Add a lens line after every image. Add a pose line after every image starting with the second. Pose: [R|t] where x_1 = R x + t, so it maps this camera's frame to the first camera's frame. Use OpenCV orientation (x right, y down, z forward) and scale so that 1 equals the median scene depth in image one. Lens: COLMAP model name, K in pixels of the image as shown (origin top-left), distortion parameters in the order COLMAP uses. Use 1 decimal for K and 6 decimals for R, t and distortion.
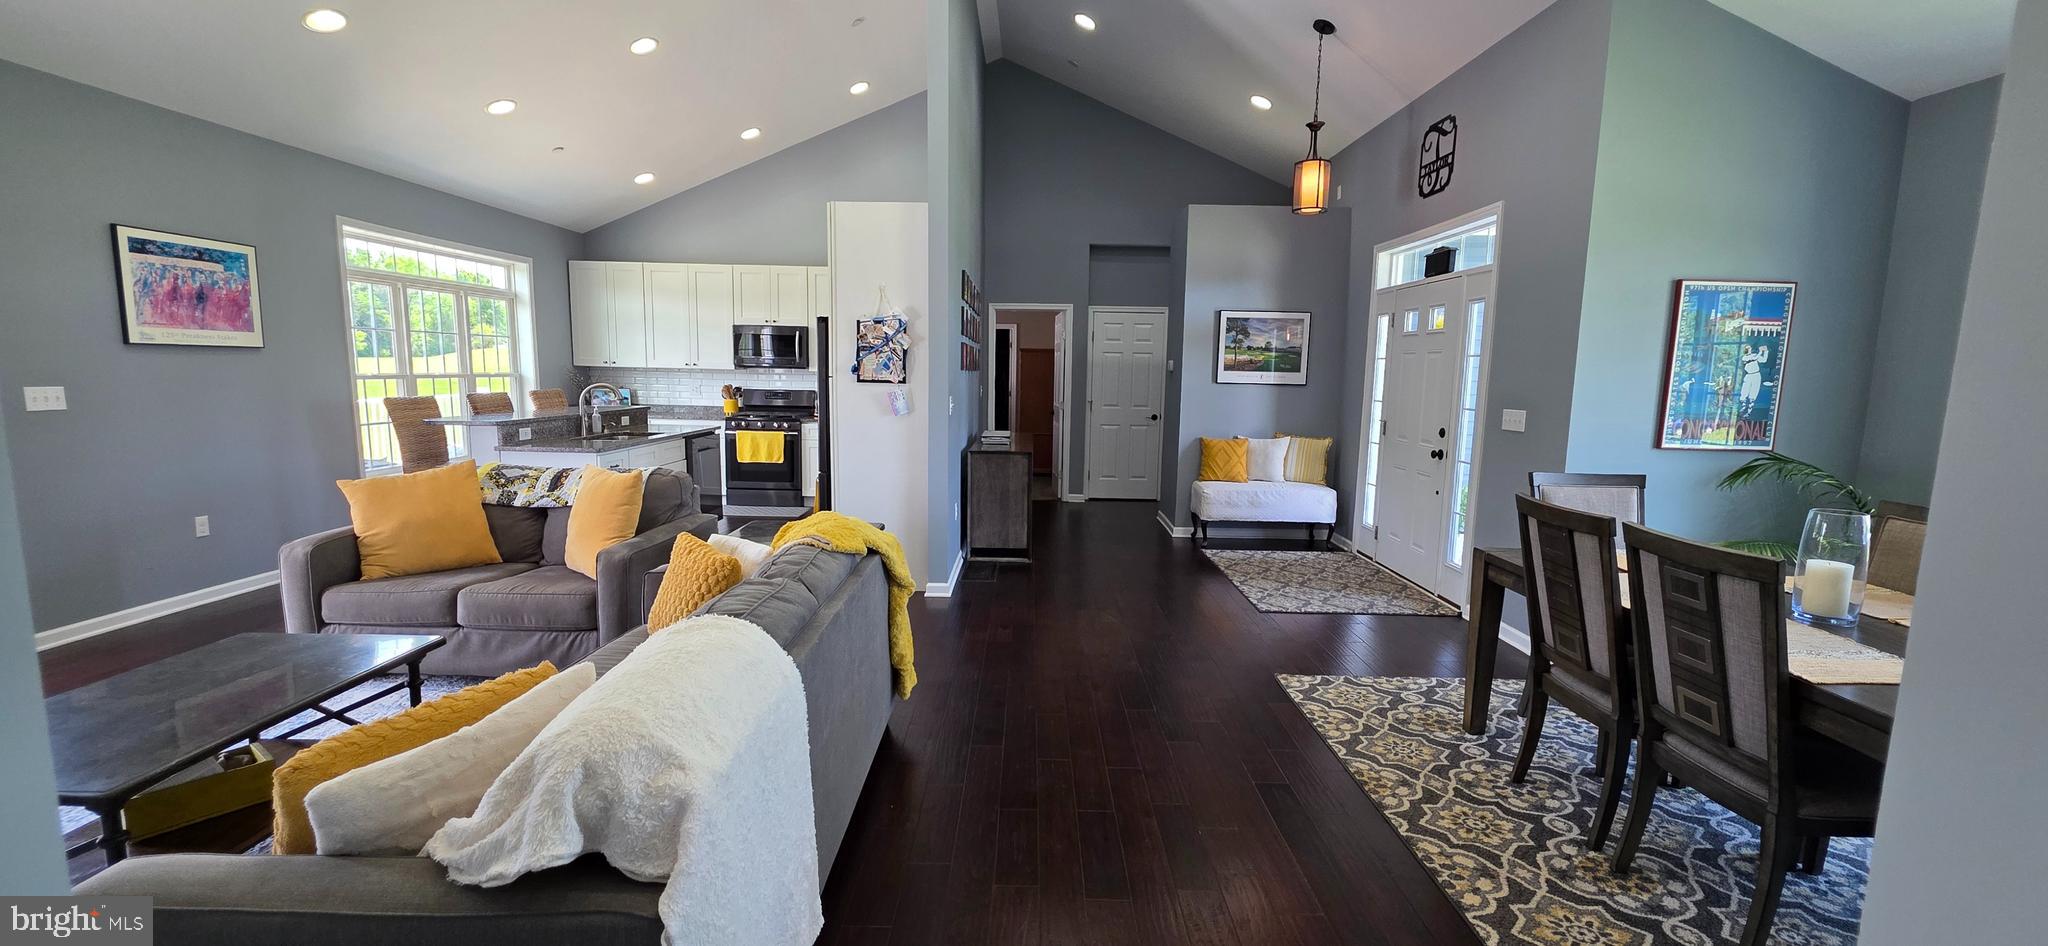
lens RADIAL K [[818.4, 0, 1016.6], [0, 818.4, 475.0], [0, 0, 1]] dist [0.000513, -0.000077]
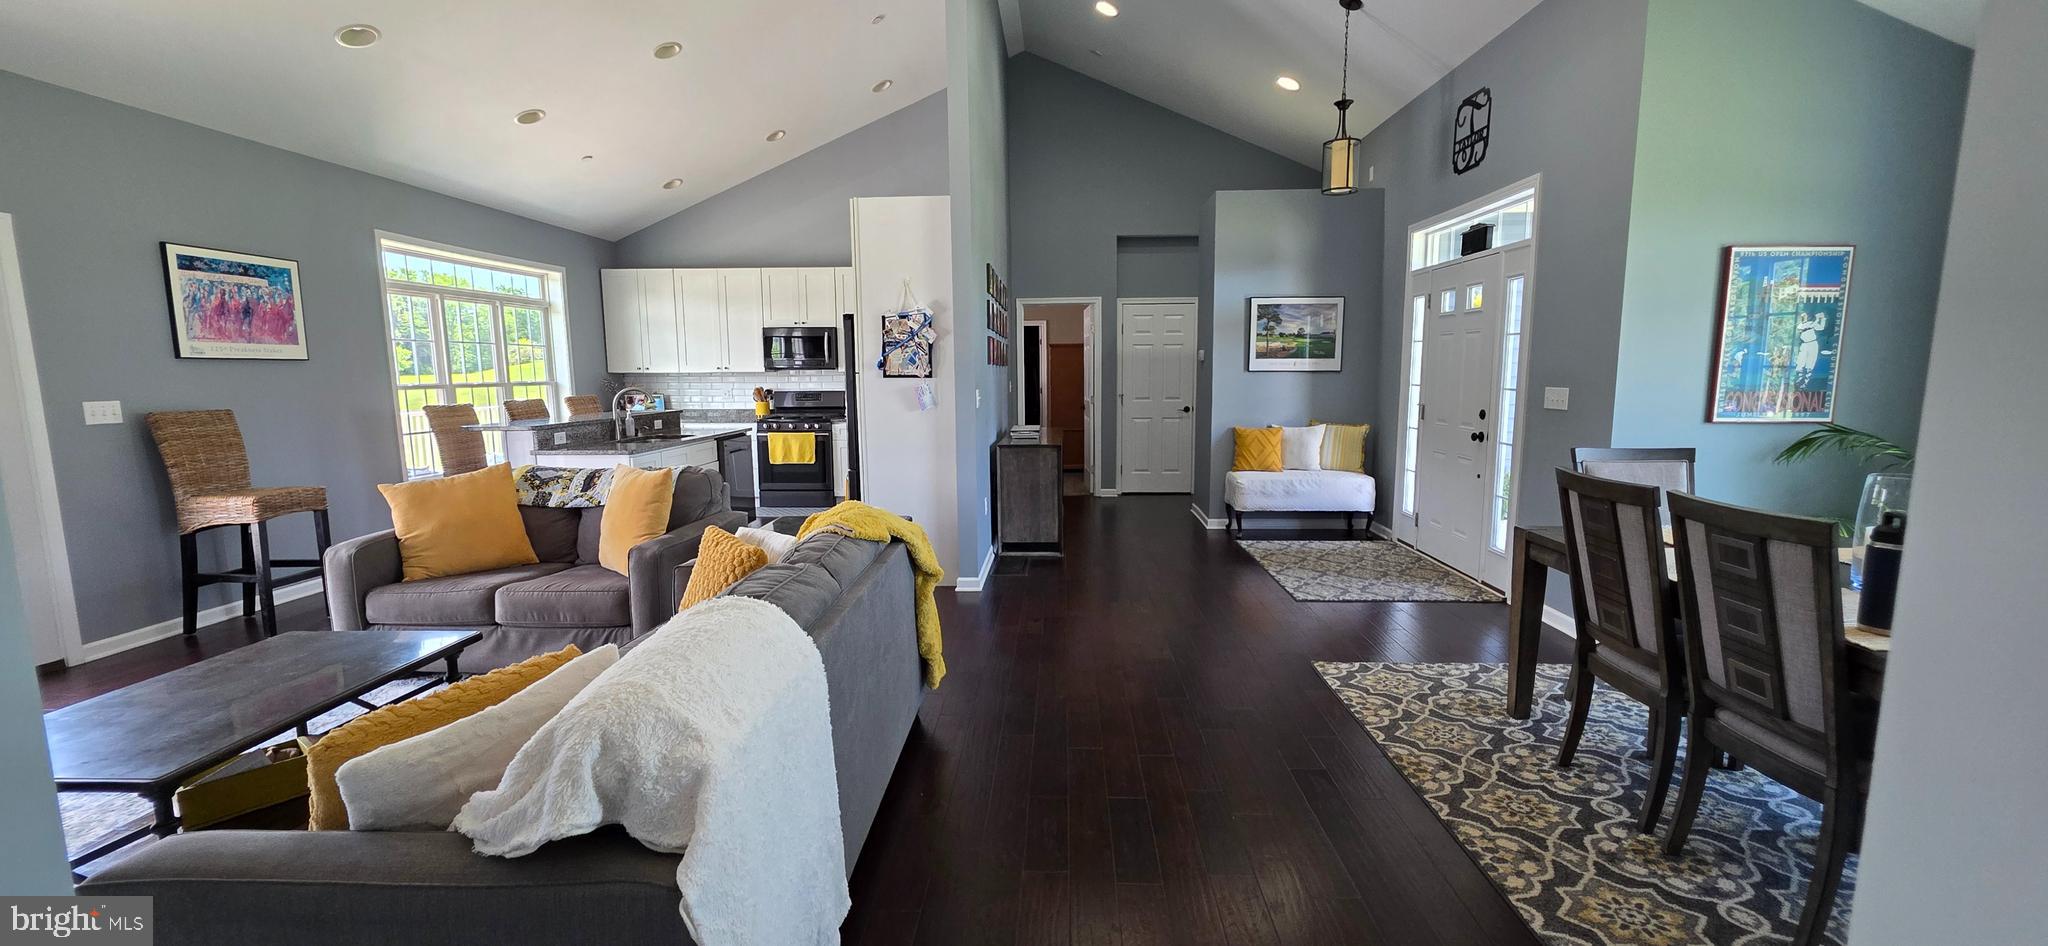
lens RADIAL K [[823.5, 0, 1023.5], [0, 823.5, 480.4], [0, 0, 1]] dist [0.000290, 0.000052]
pose [[0.999094, -0.022060, -0.036396, 0.011340], [0.022160, 0.999752, 0.002347, 0.015740], [0.036335, -0.003152, 0.999335, 0.002010]]
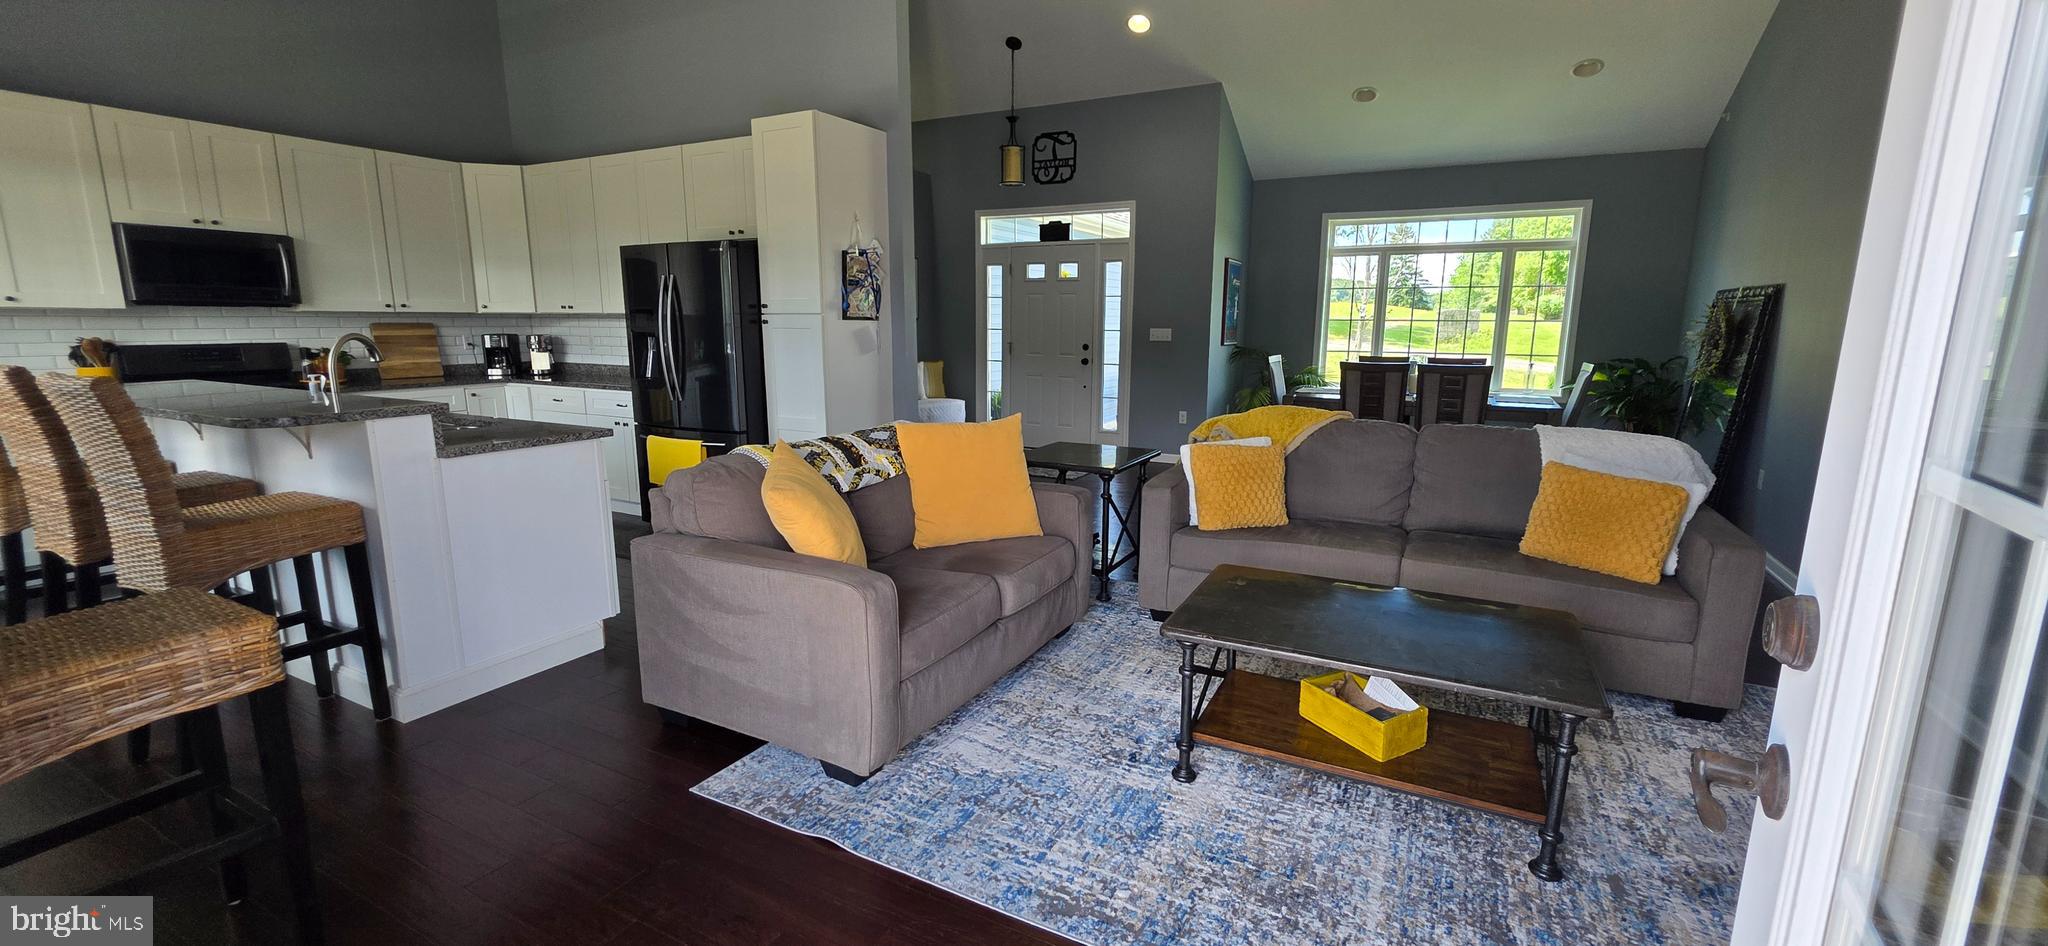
lens RADIAL K [[818.4, 0, 1016.6], [0, 818.4, 475.0], [0, 0, 1]] dist [0.000513, -0.000077]
pose [[0.463658, -0.181464, 0.867233, -1.168439], [0.123121, 0.982501, 0.139758, -0.060210], [-0.877418, 0.041975, 0.477886, 0.511523]]
